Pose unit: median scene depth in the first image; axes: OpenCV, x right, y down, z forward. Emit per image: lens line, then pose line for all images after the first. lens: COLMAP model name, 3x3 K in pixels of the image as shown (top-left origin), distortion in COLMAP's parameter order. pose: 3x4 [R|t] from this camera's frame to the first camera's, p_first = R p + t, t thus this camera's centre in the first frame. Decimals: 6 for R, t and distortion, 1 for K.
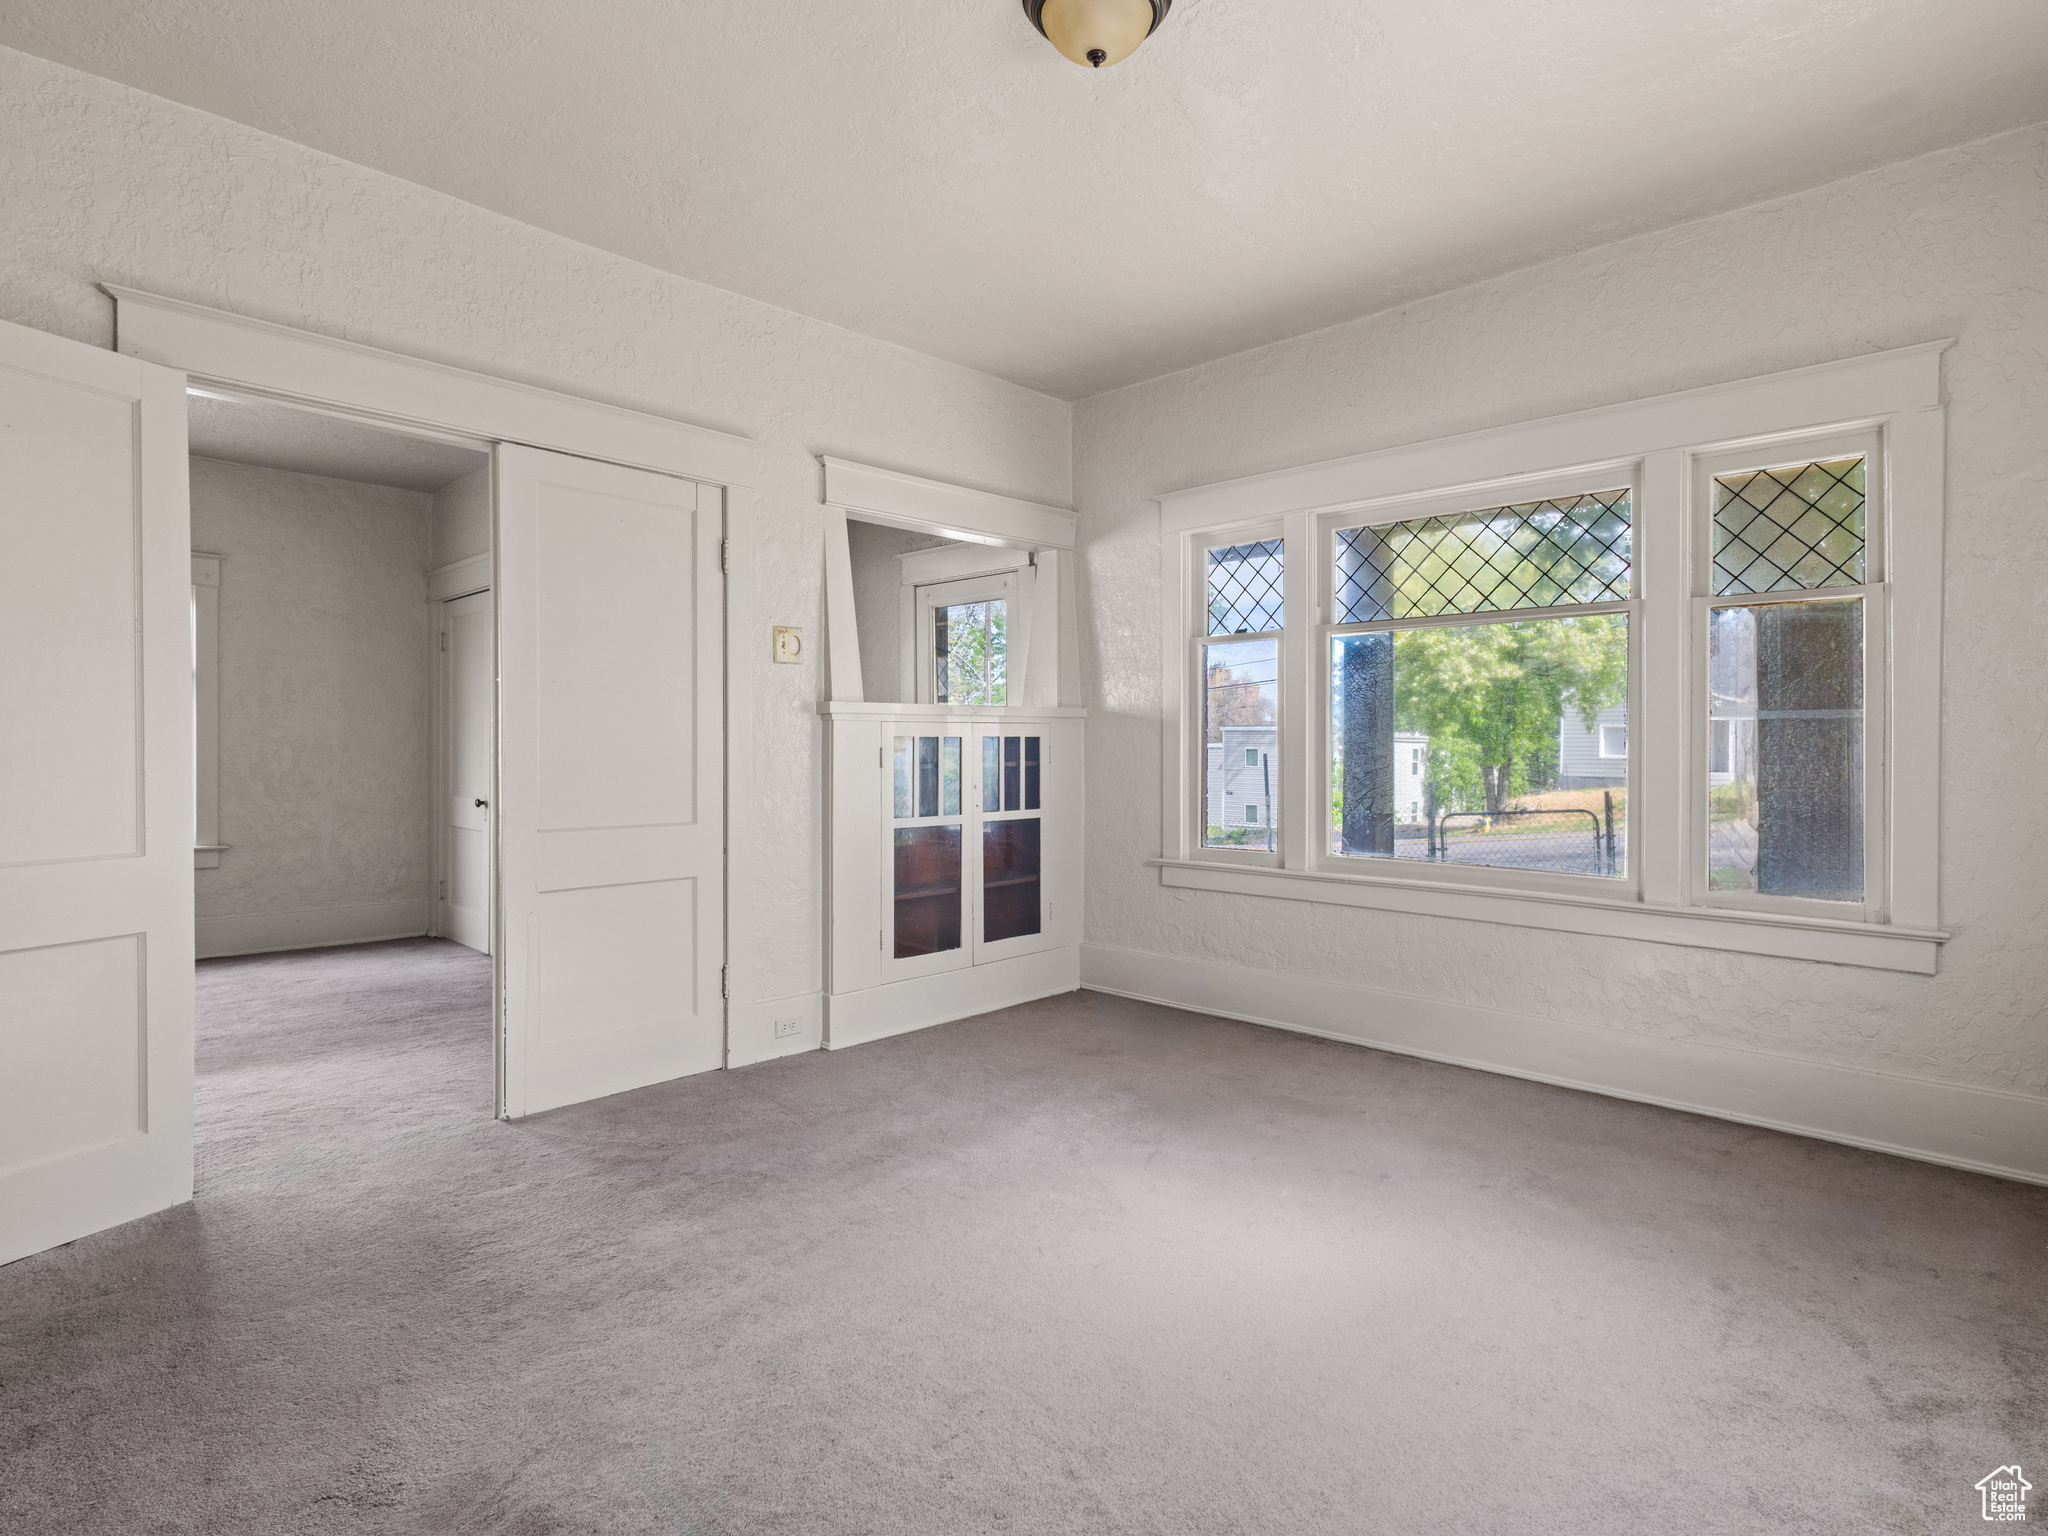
lens RADIAL K [[1028.4, 0, 1010.0], [0, 1028.4, 772.6], [0, 0, 1]] dist [0.001954, 0.000462]
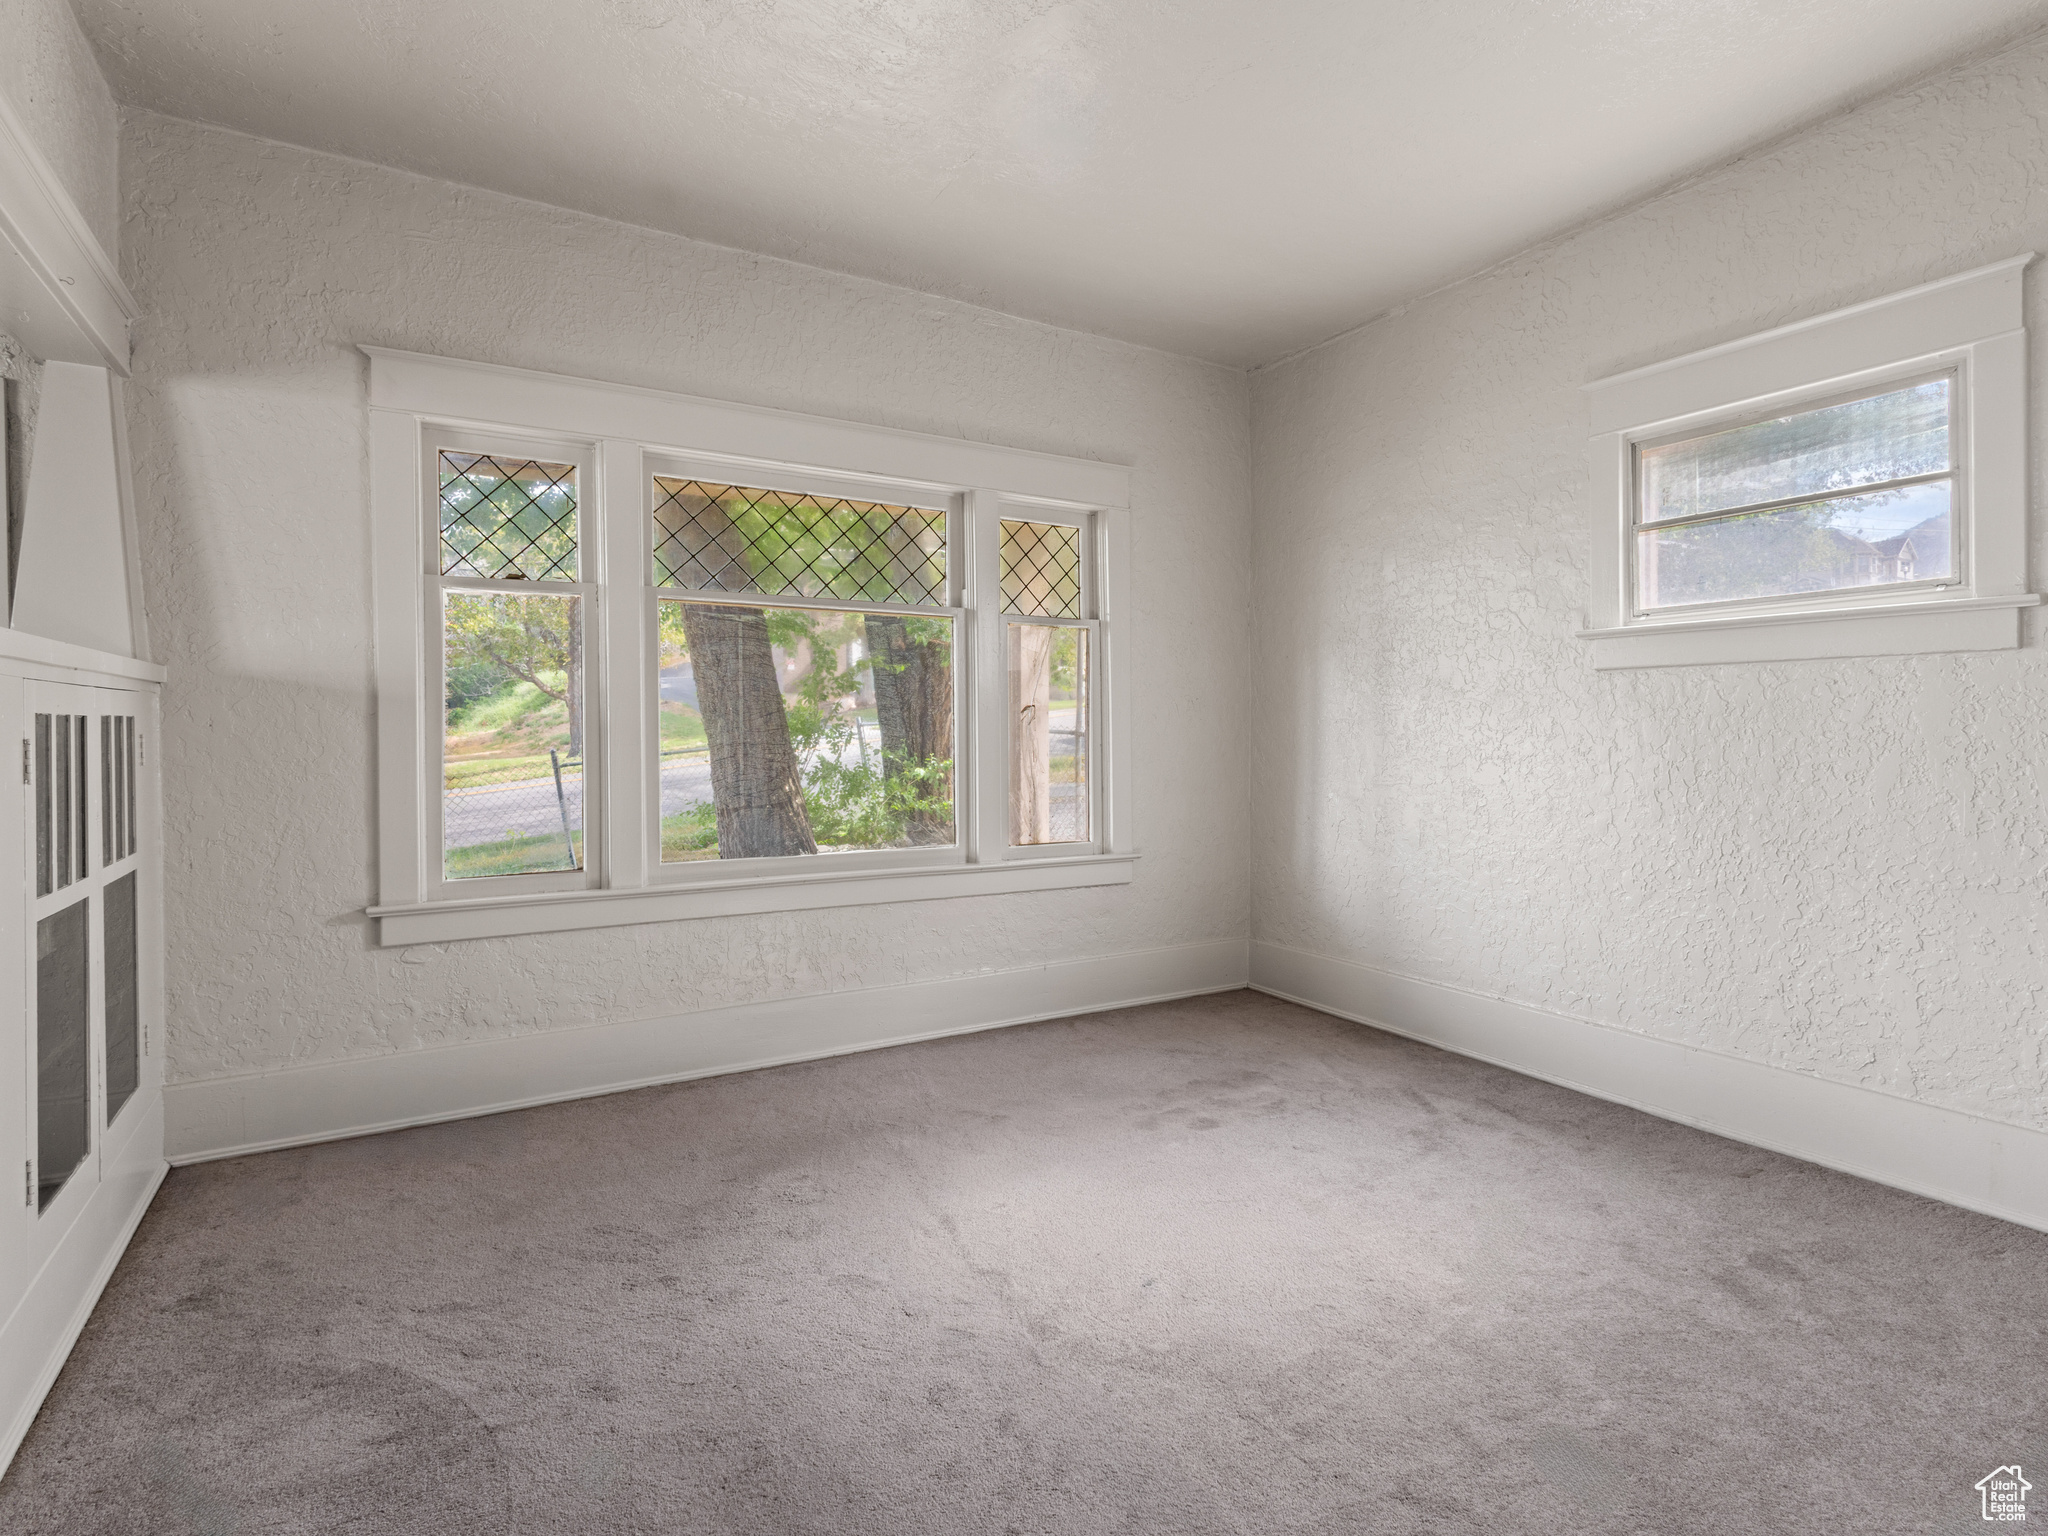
lens RADIAL K [[1104.6, 0, 1028.7], [0, 1104.6, 734.5], [0, 0, 1]] dist [0.000557, -0.000313]
pose [[0.257541, -0.010920, 0.966206, -0.465715], [0.021530, 0.999753, 0.005561, -0.022081], [-0.966027, 0.019370, 0.257713, 0.468843]]
